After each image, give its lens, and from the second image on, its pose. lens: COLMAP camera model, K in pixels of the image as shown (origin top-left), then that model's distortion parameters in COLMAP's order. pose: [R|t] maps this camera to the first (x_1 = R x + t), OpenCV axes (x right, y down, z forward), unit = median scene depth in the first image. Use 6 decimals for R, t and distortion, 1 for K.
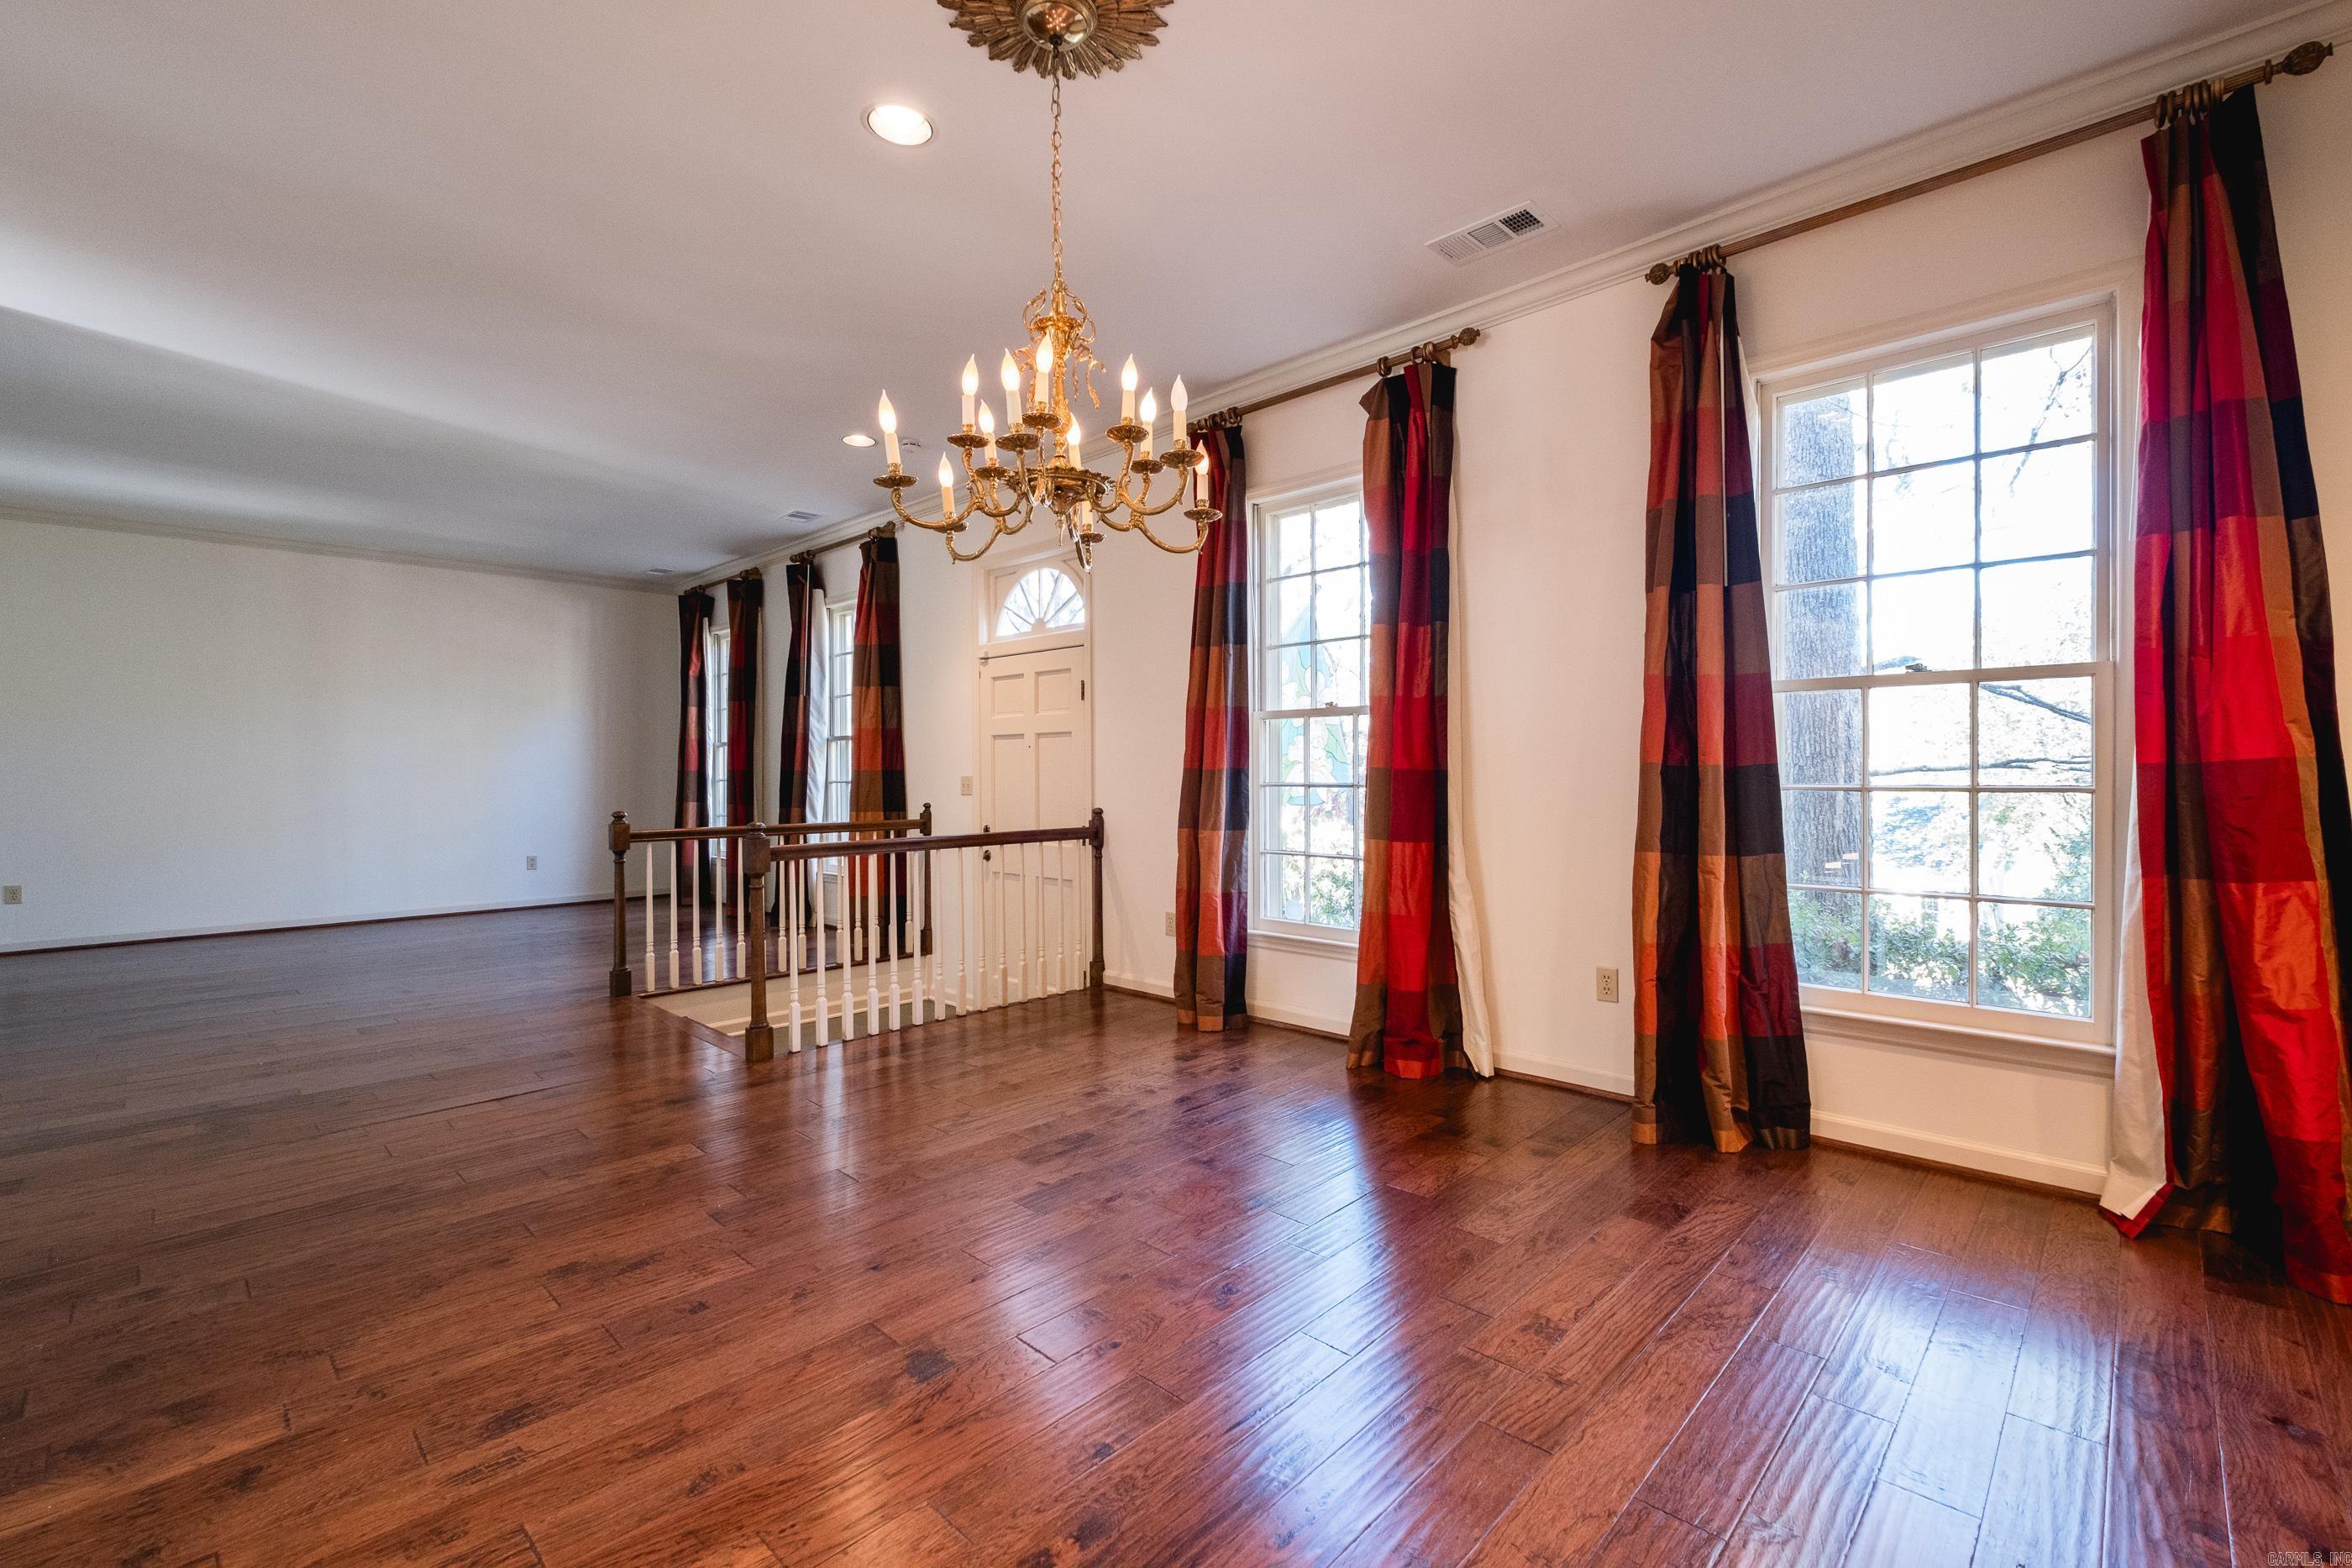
lens RADIAL K [[1015.6, 0, 1173.4], [0, 1015.6, 760.9], [0, 0, 1]] dist [-0.003346, -0.001031]
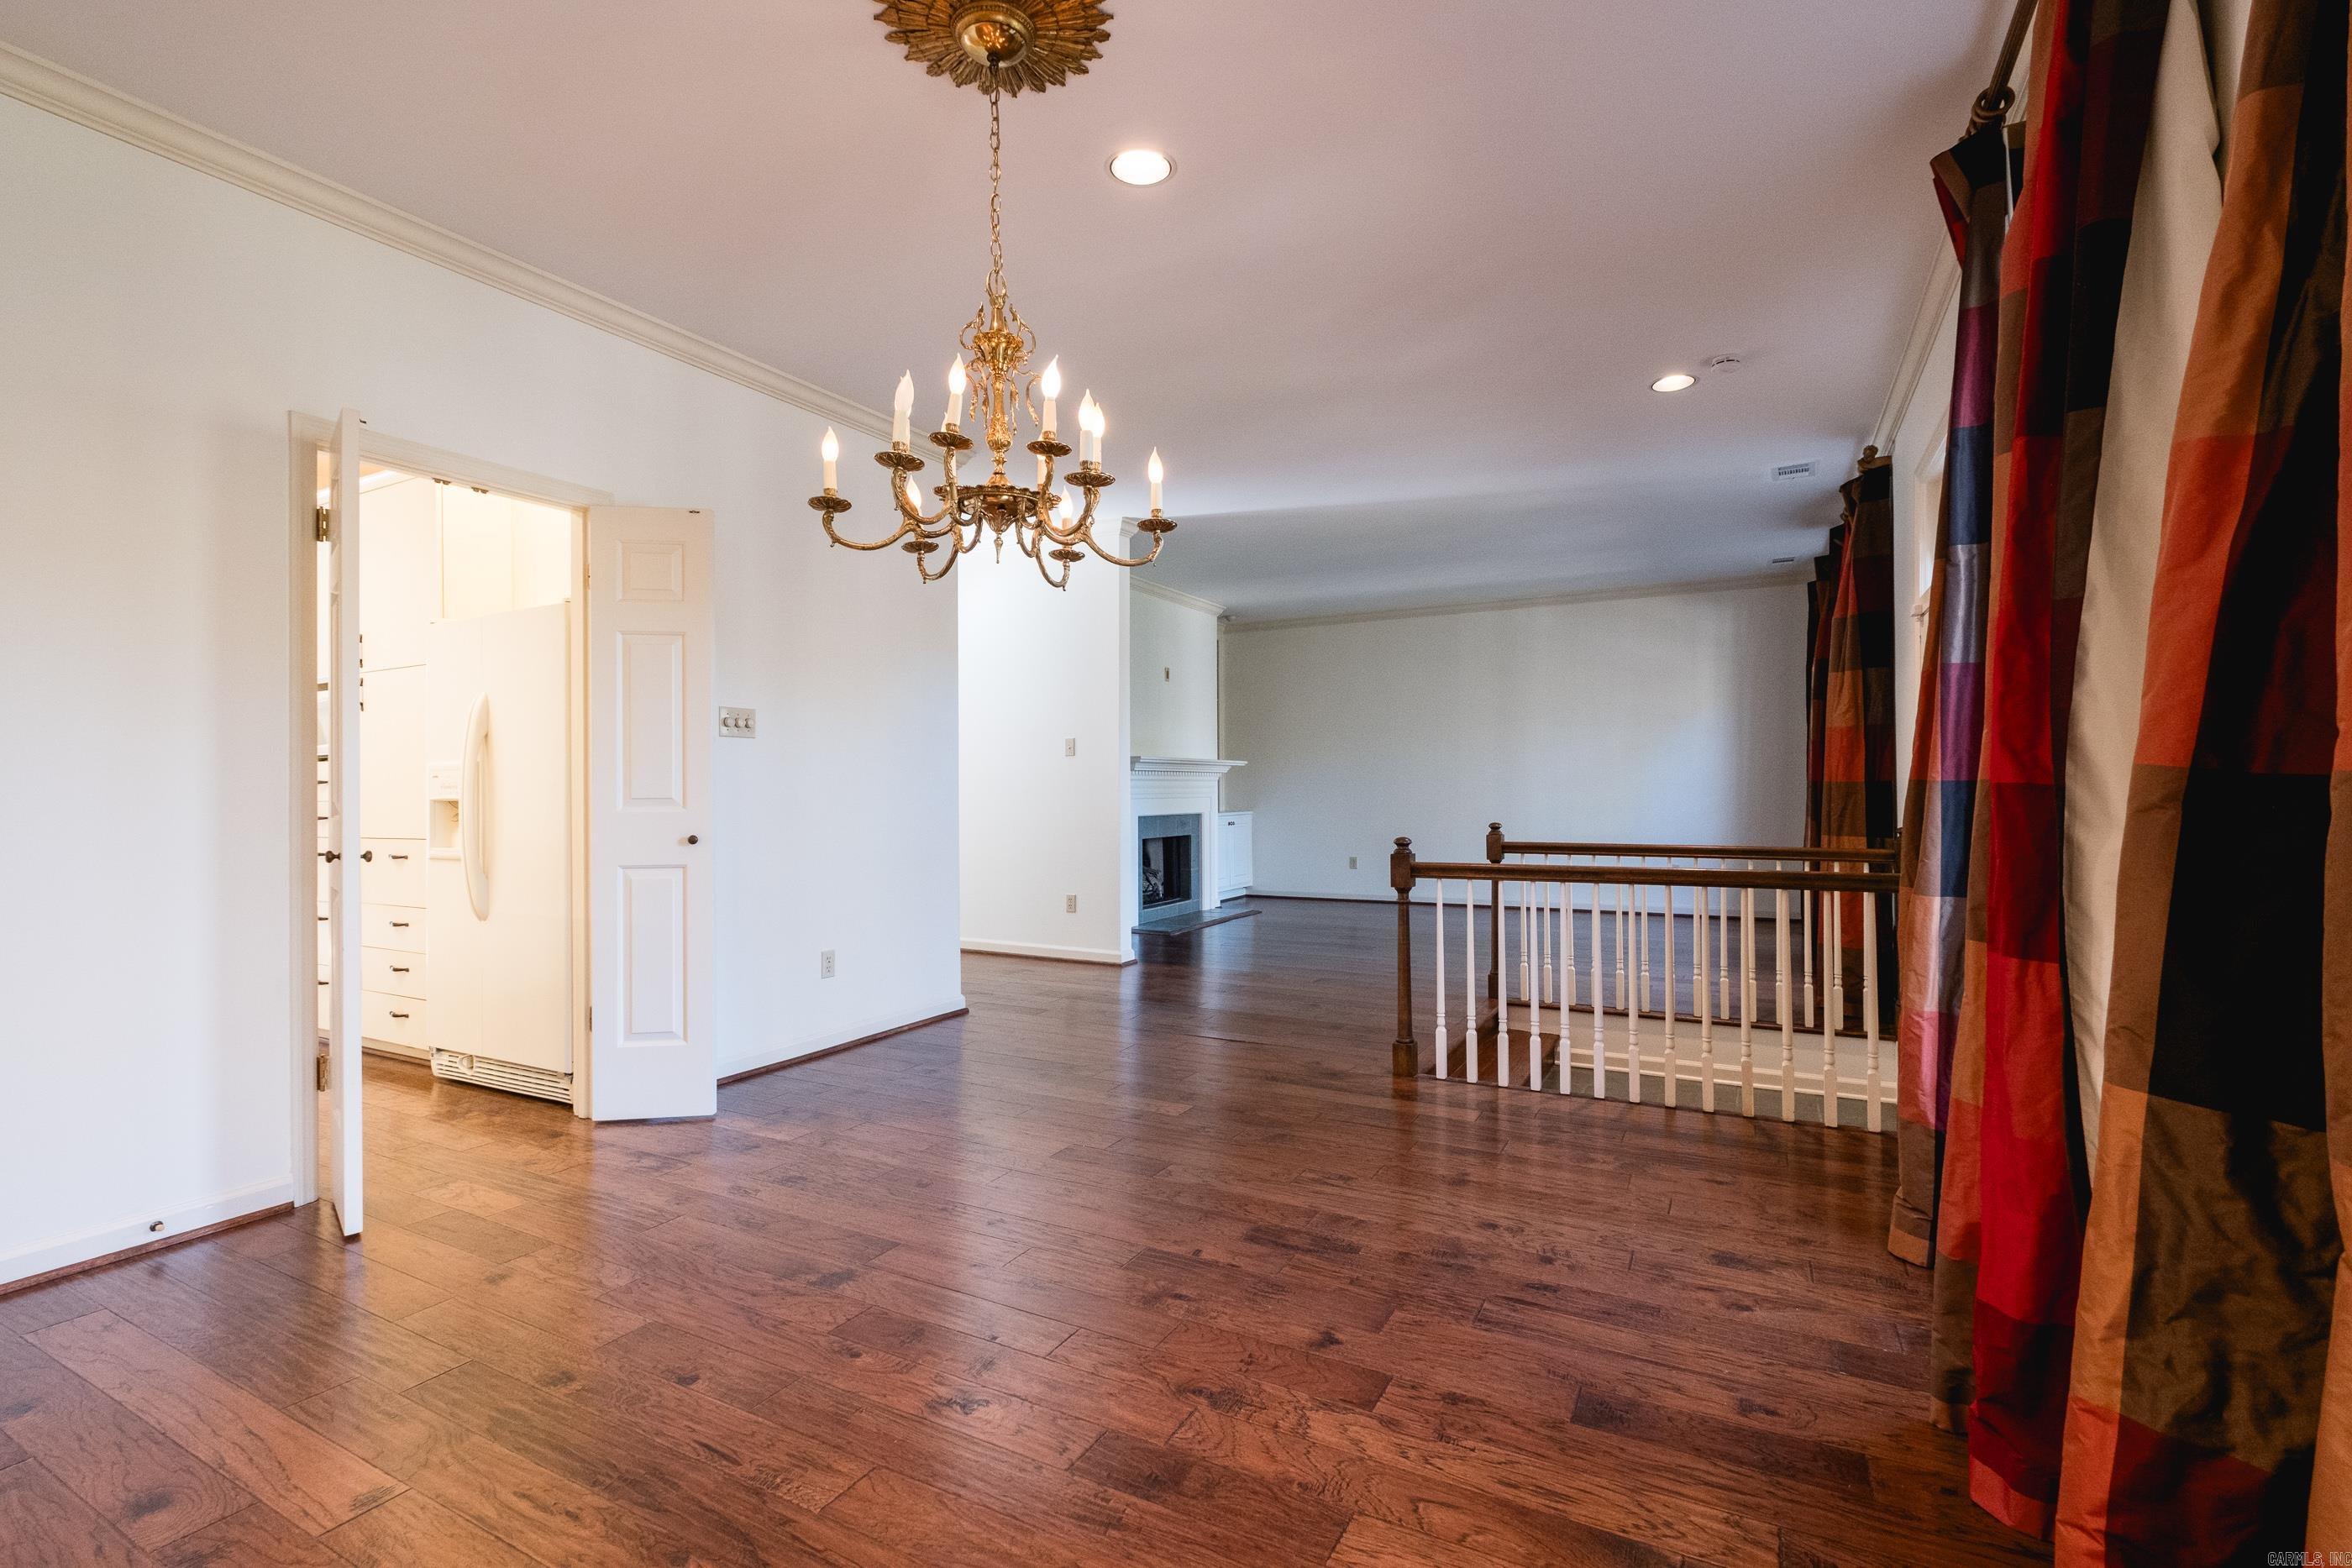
lens RADIAL K [[1020.5, 0, 1164.0], [0, 1020.5, 789.2], [0, 0, 1]] dist [-0.000734, -0.000171]
pose [[0.272338, 0.004080, -0.962193, 0.529332], [0.013845, 0.999871, 0.008159, 0.002042], [0.962102, -0.015543, 0.272246, 0.539507]]
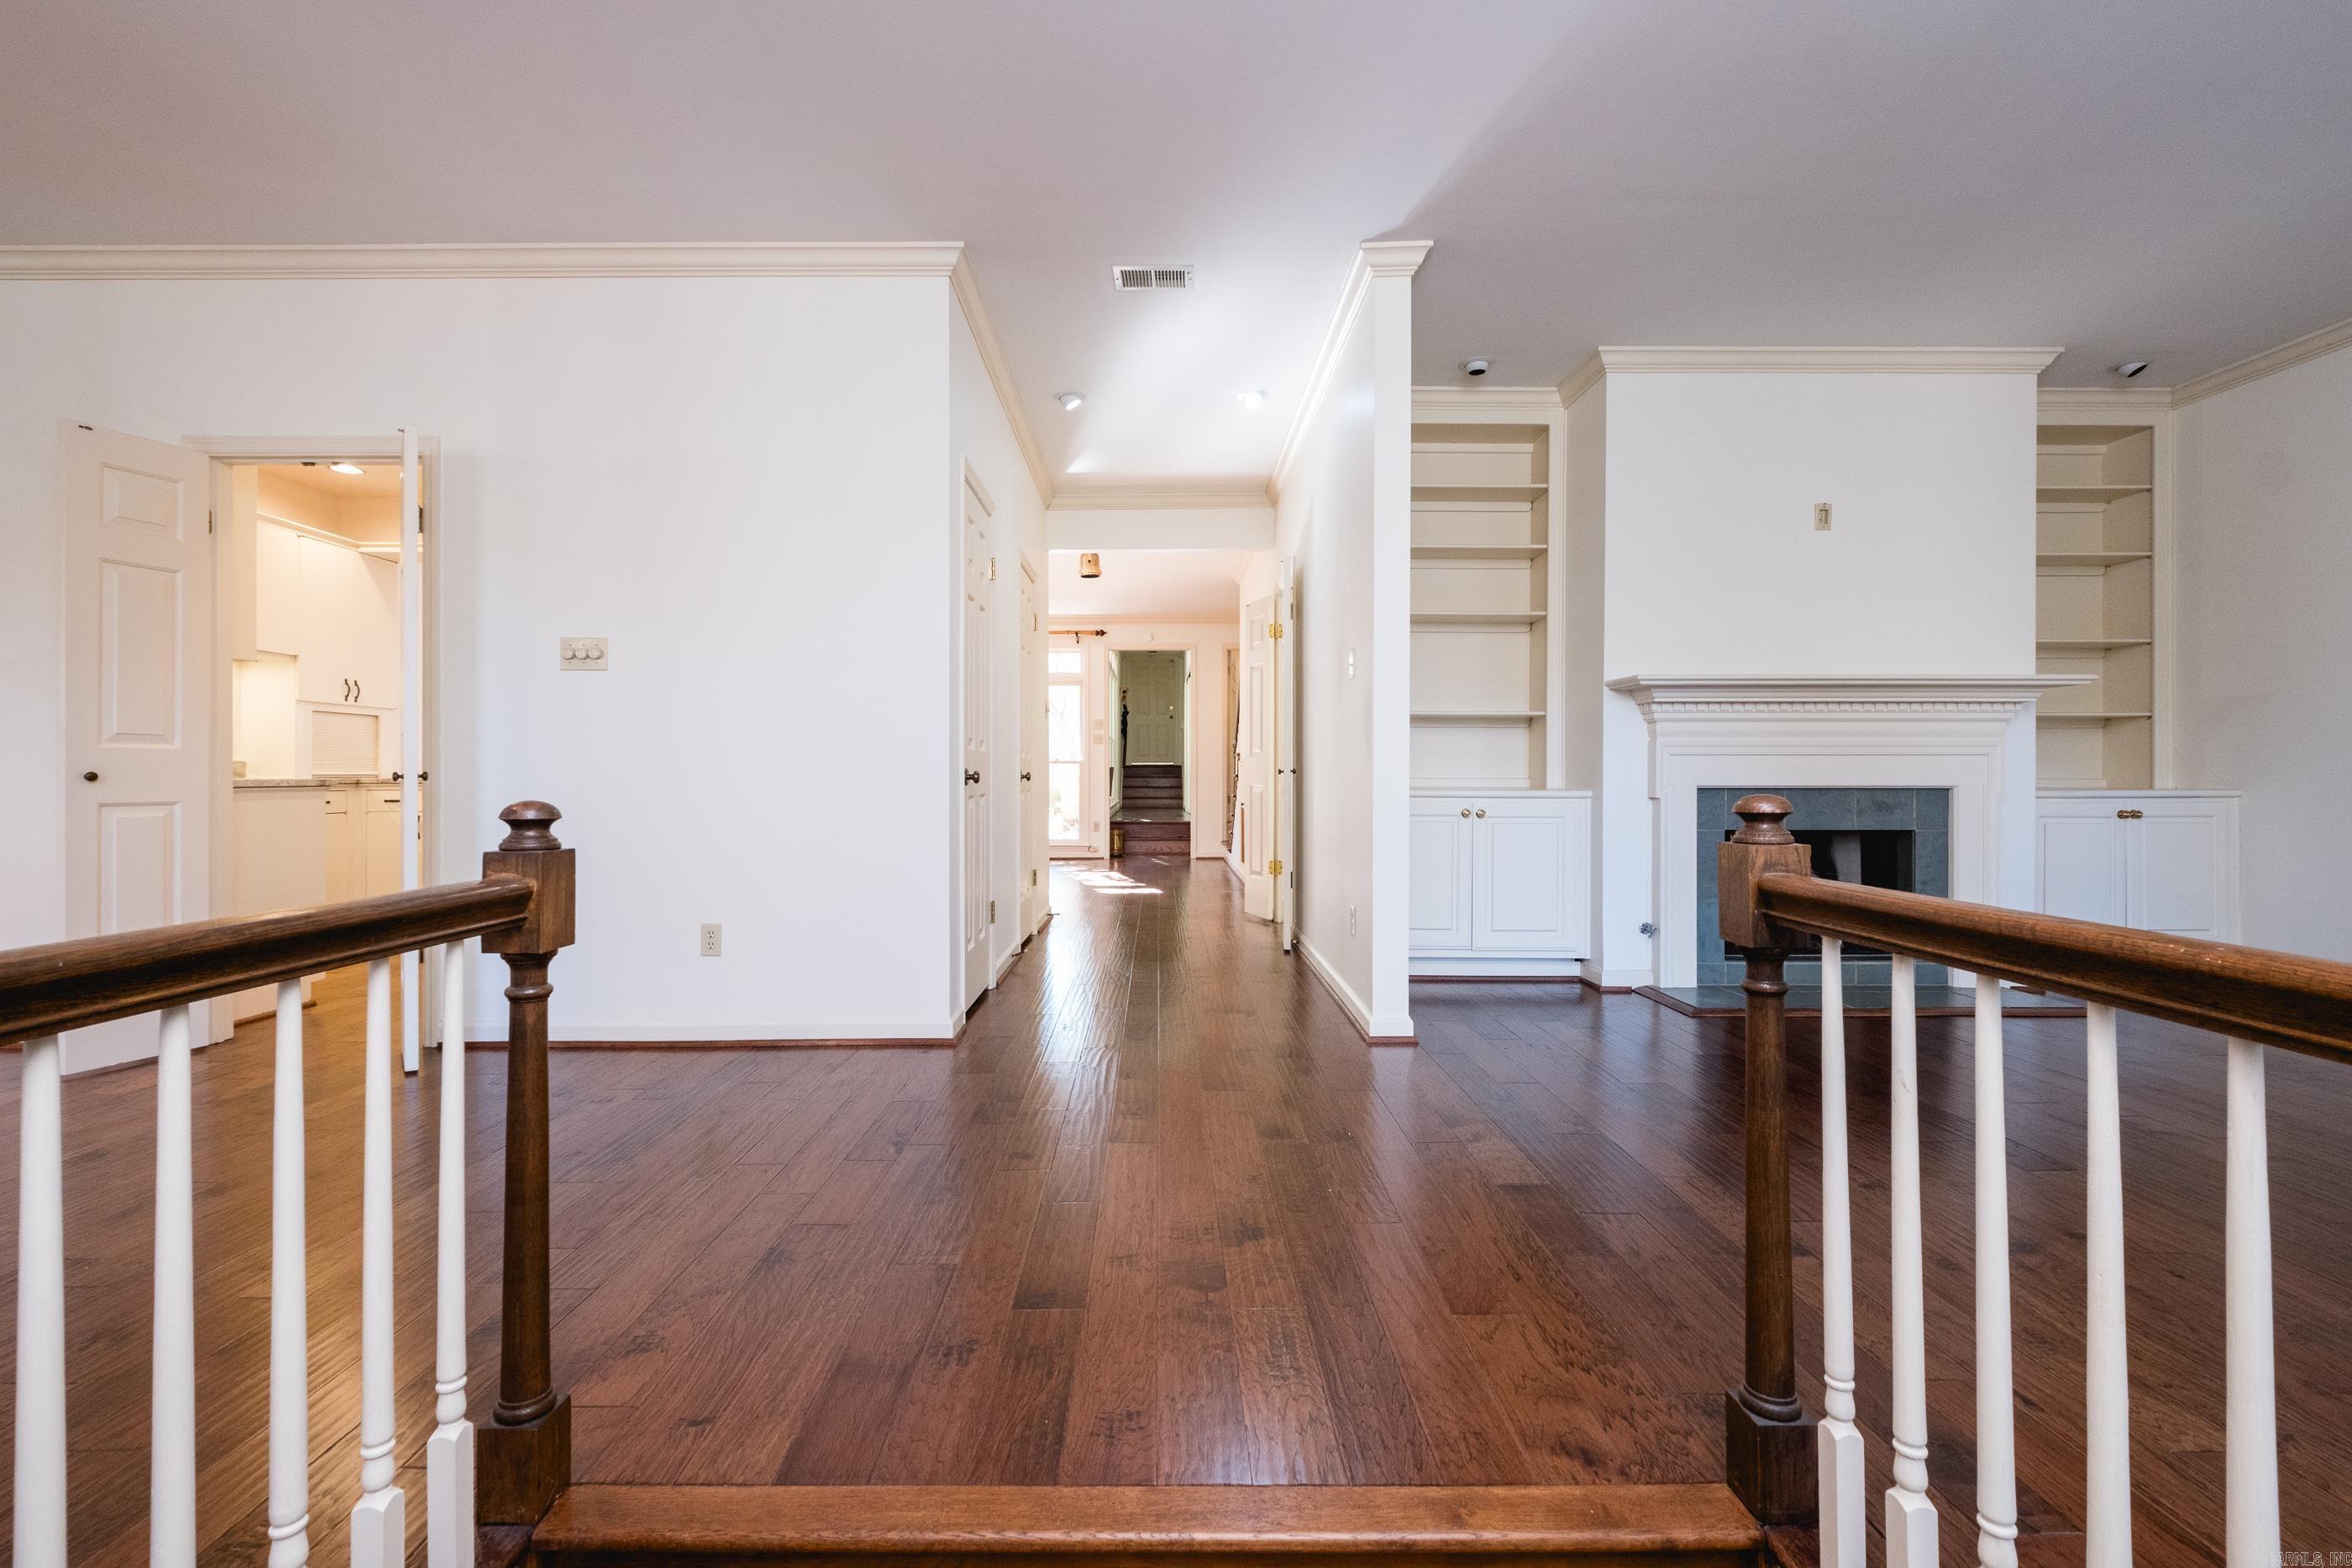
lens RADIAL K [[1029.4, 0, 1157.0], [0, 1029.4, 767.2], [0, 0, 1]] dist [0.009820, 0.000027]
pose [[-0.705401, 0.019737, -0.708534, -0.325259], [0.007714, 0.999767, 0.020170, 0.025893], [0.708767, 0.008762, -0.705389, 1.521281]]
